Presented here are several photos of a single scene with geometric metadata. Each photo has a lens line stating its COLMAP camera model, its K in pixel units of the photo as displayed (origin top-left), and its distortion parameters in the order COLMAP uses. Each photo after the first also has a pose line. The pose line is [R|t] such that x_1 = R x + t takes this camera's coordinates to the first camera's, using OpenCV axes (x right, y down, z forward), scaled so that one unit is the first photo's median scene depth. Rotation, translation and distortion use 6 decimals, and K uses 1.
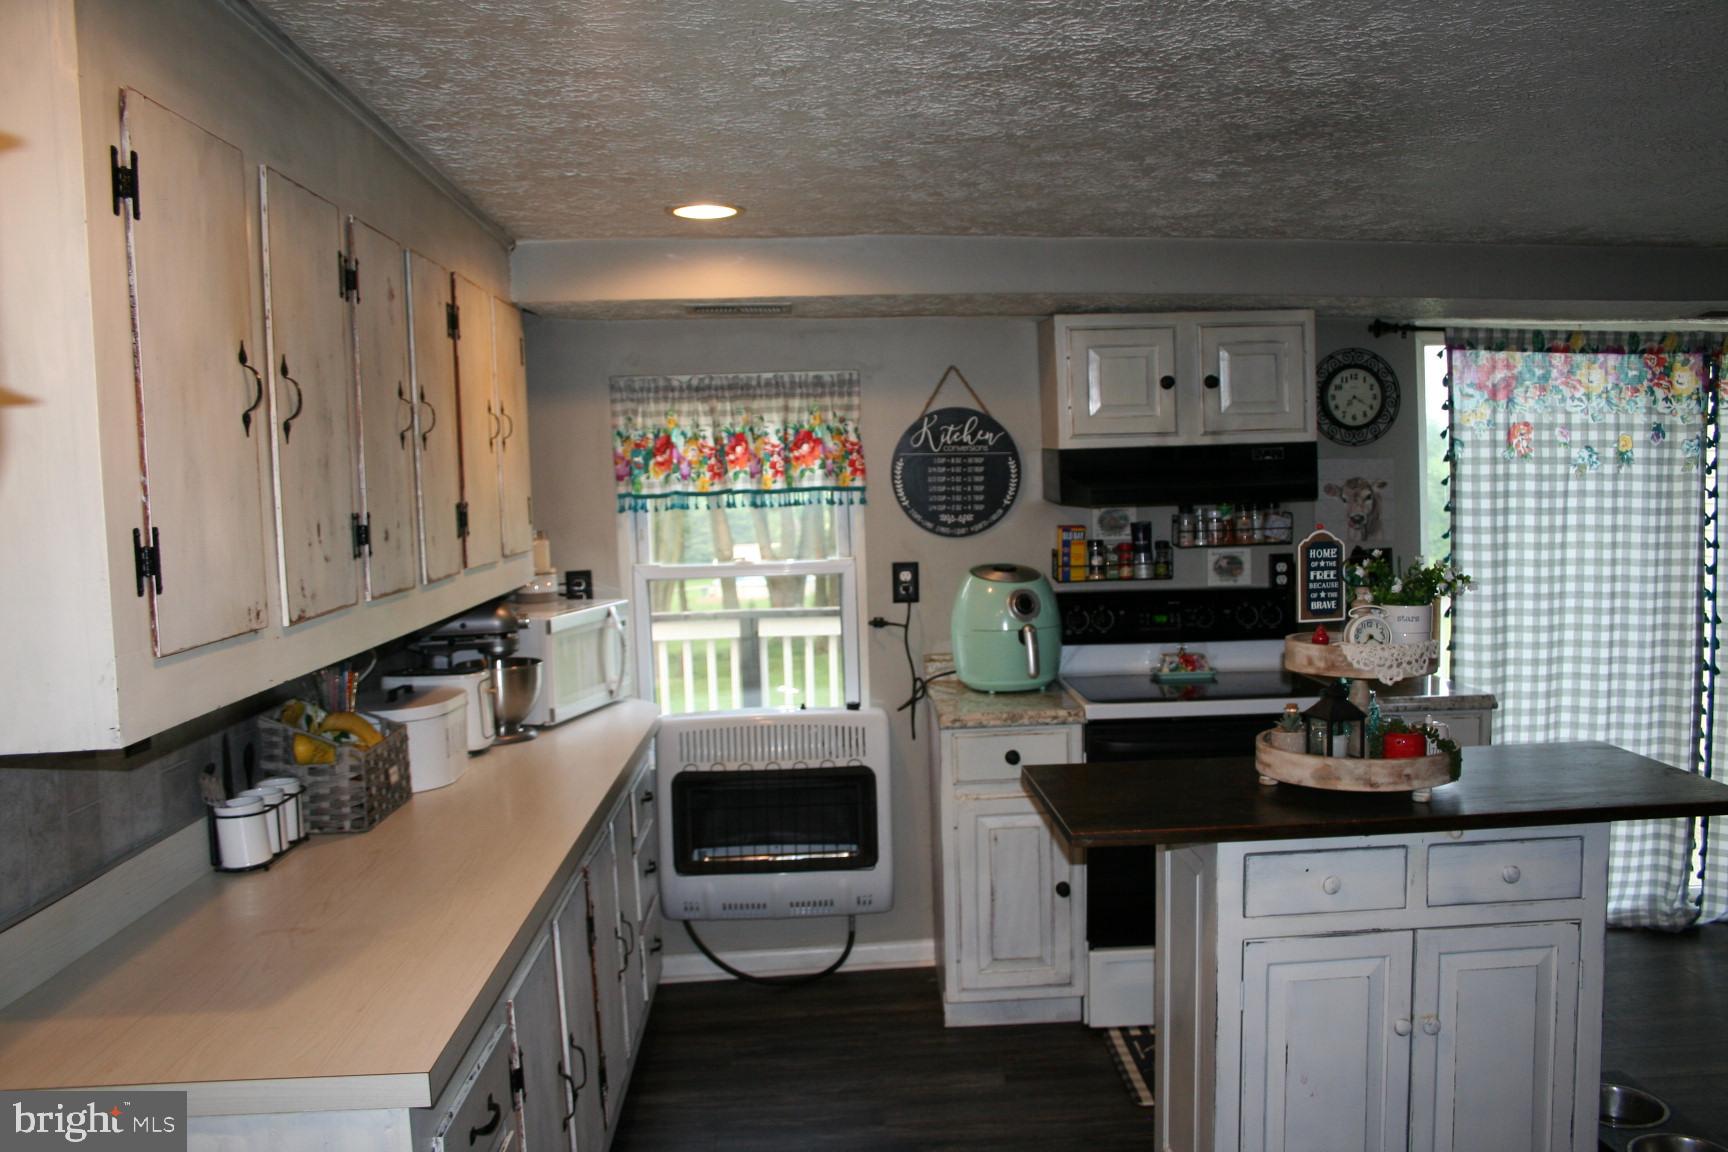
lens RADIAL K [[1407.4, 0, 864.0], [0, 1407.4, 576.0], [0, 0, 1]] dist [-0.138825, 0.111454]
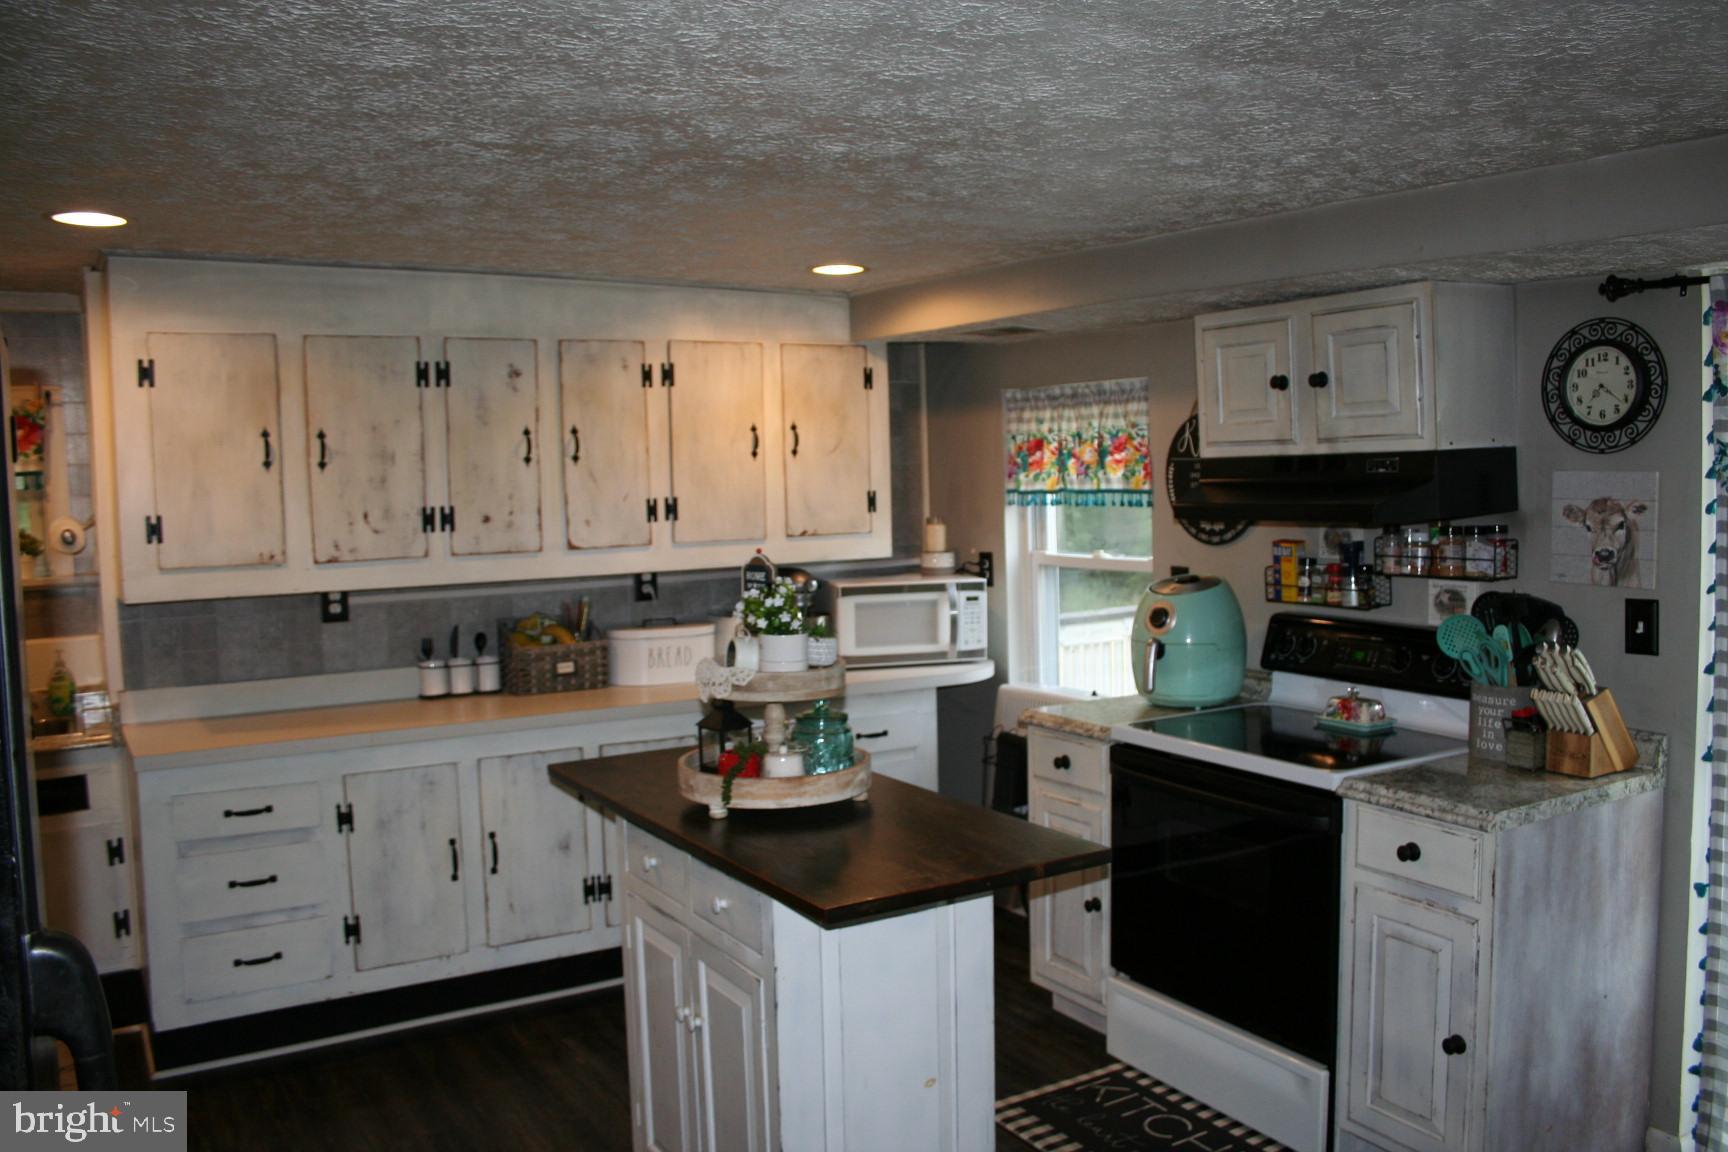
lens RADIAL K [[1412.9, 0, 885.5], [0, 1412.9, 564.9], [0, 0, 1]] dist [-0.160173, 0.134466]
pose [[0.492572, 0.075963, -0.866950, 0.796824], [-0.057974, 0.996835, 0.054405, -0.053638], [0.868338, 0.023462, 0.495417, 0.328268]]
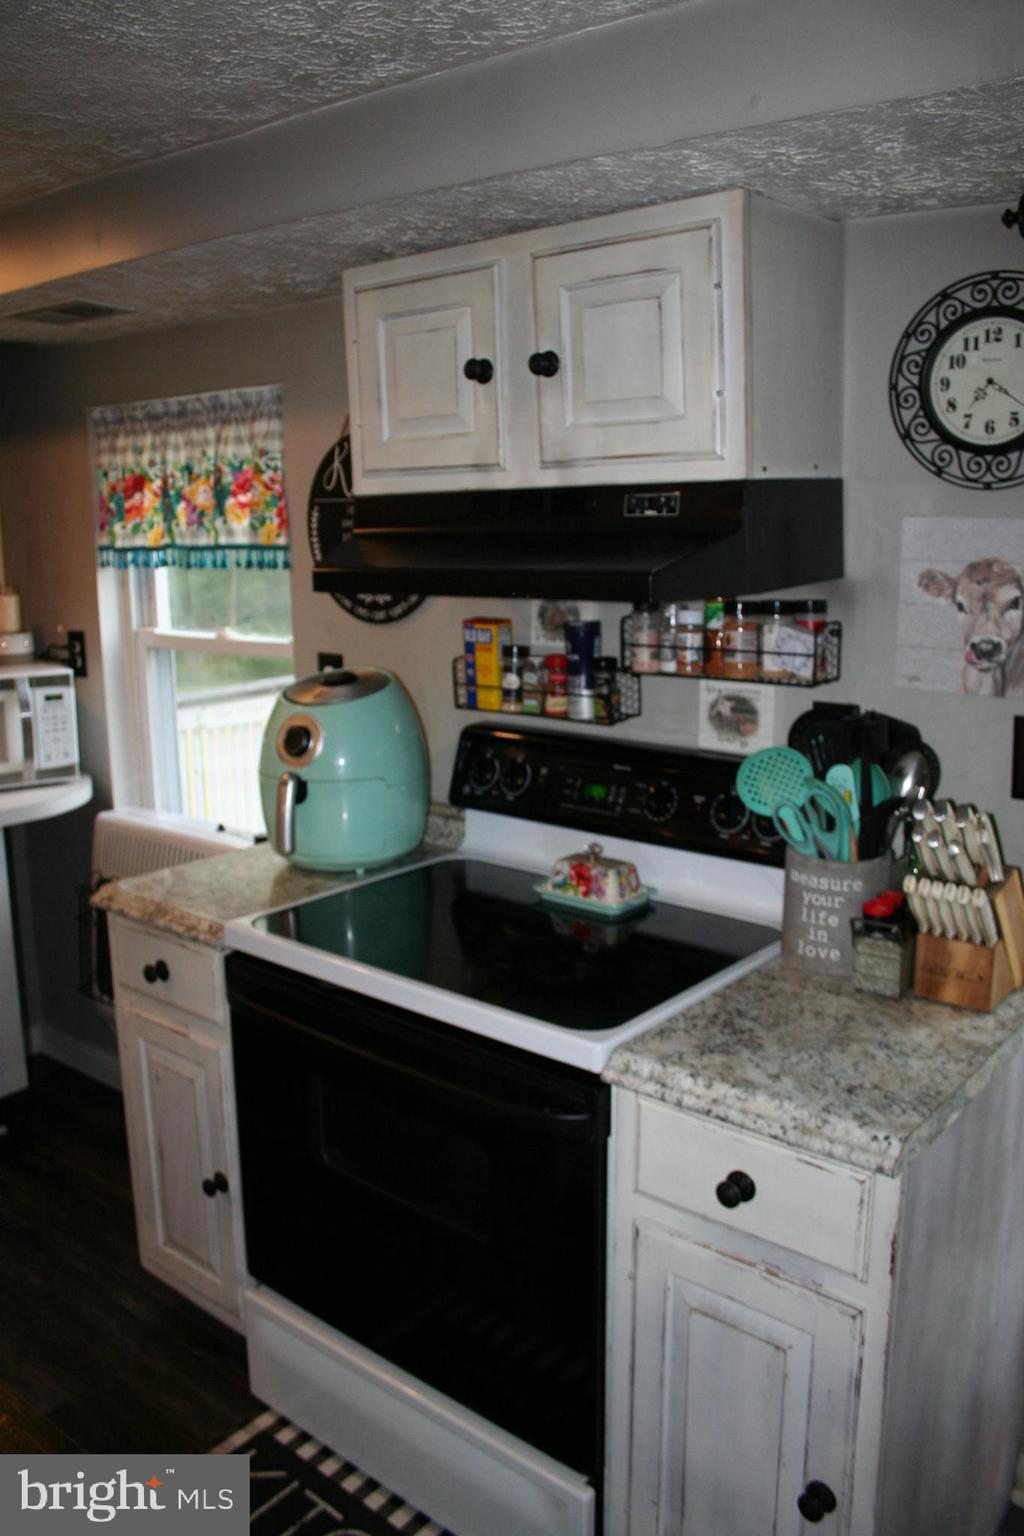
lens RADIAL K [[1251.1, 0, 493.6], [0, 1251.1, 737.5], [0, 0, 1]] dist [-0.138825, 0.111454]
pose [[0.742510, 0.134150, -0.656265, 0.513138], [-0.056981, 0.988839, 0.137663, -0.059772], [0.667407, -0.064821, 0.741866, 0.591014]]
